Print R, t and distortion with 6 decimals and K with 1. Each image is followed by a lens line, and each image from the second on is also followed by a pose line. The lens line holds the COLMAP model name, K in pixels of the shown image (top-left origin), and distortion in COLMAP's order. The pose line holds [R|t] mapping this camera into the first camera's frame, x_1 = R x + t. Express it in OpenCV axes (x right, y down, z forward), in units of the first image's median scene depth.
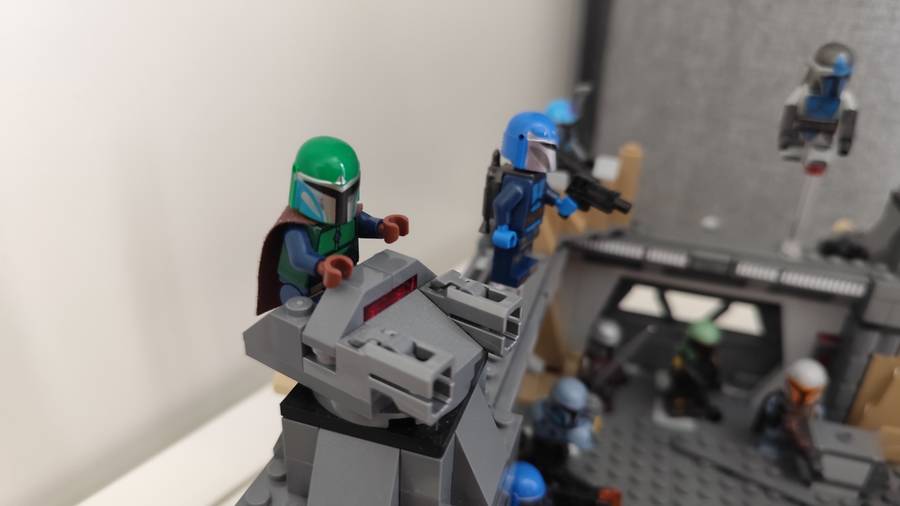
lens RADIAL K [[652.8, 0, 455.7], [0, 652.8, 258.8], [0, 0, 1]] dist [0.009780, -0.019228]
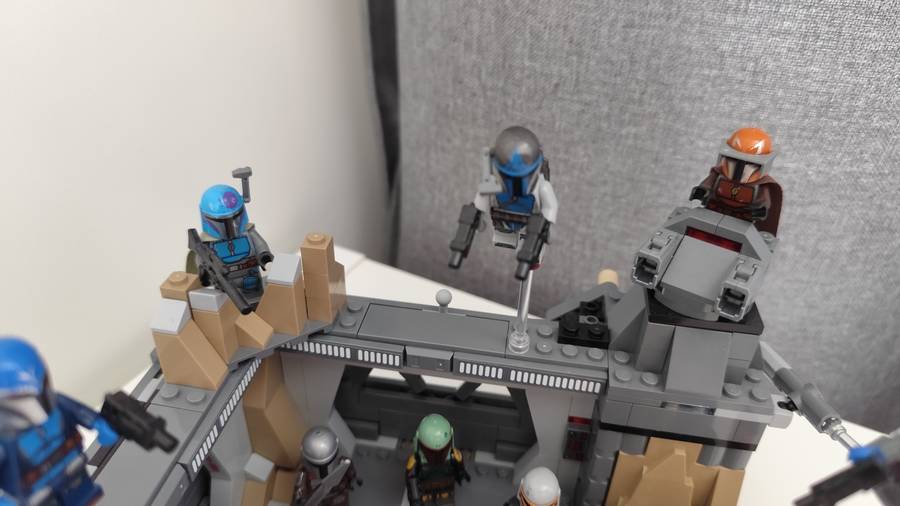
lens RADIAL K [[652.8, 0, 459.1], [0, 652.8, 249.4], [0, 0, 1]] dist [0.009780, -0.019228]
pose [[0.991128, -0.084023, 0.102982, 0.380274], [0.069621, 0.988226, 0.136244, -0.269071], [-0.113217, -0.127866, 0.985308, 0.209986]]
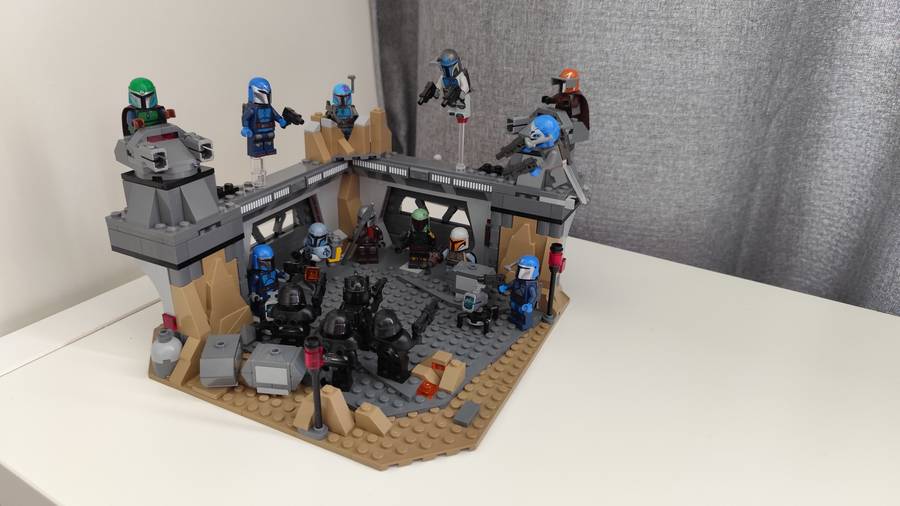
lens RADIAL K [[652.8, 0, 456.5], [0, 652.8, 264.0], [0, 0, 1]] dist [0.009780, -0.019228]
pose [[0.987815, 0.053886, -0.146003, 0.825089], [-0.057783, 0.998074, -0.022577, 0.309554], [0.144505, 0.030738, 0.989027, -0.802072]]
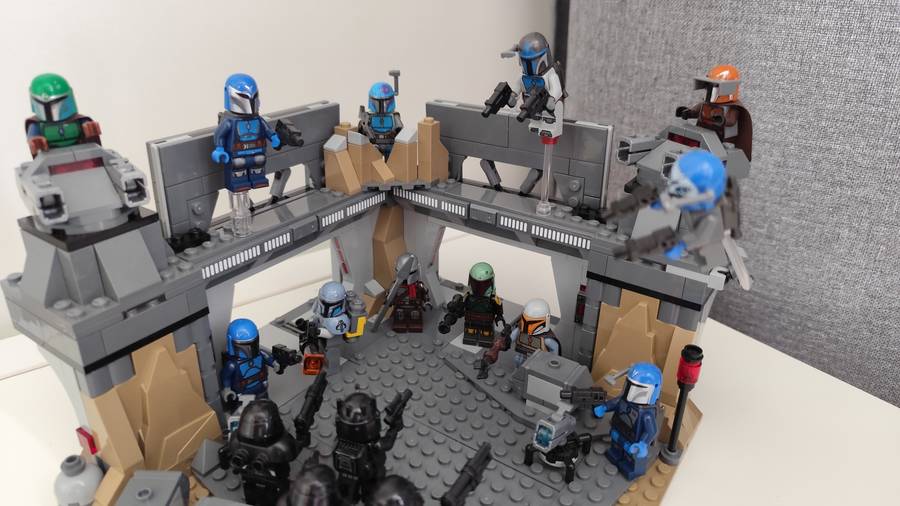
lens RADIAL K [[652.8, 0, 450.9], [0, 652.8, 251.0], [0, 0, 1]] dist [0.009780, -0.019228]
pose [[0.952637, 0.101494, -0.286674, 0.746267], [-0.110860, 0.993698, -0.016588, 0.109055], [0.283184, 0.047583, 0.957884, -0.204114]]
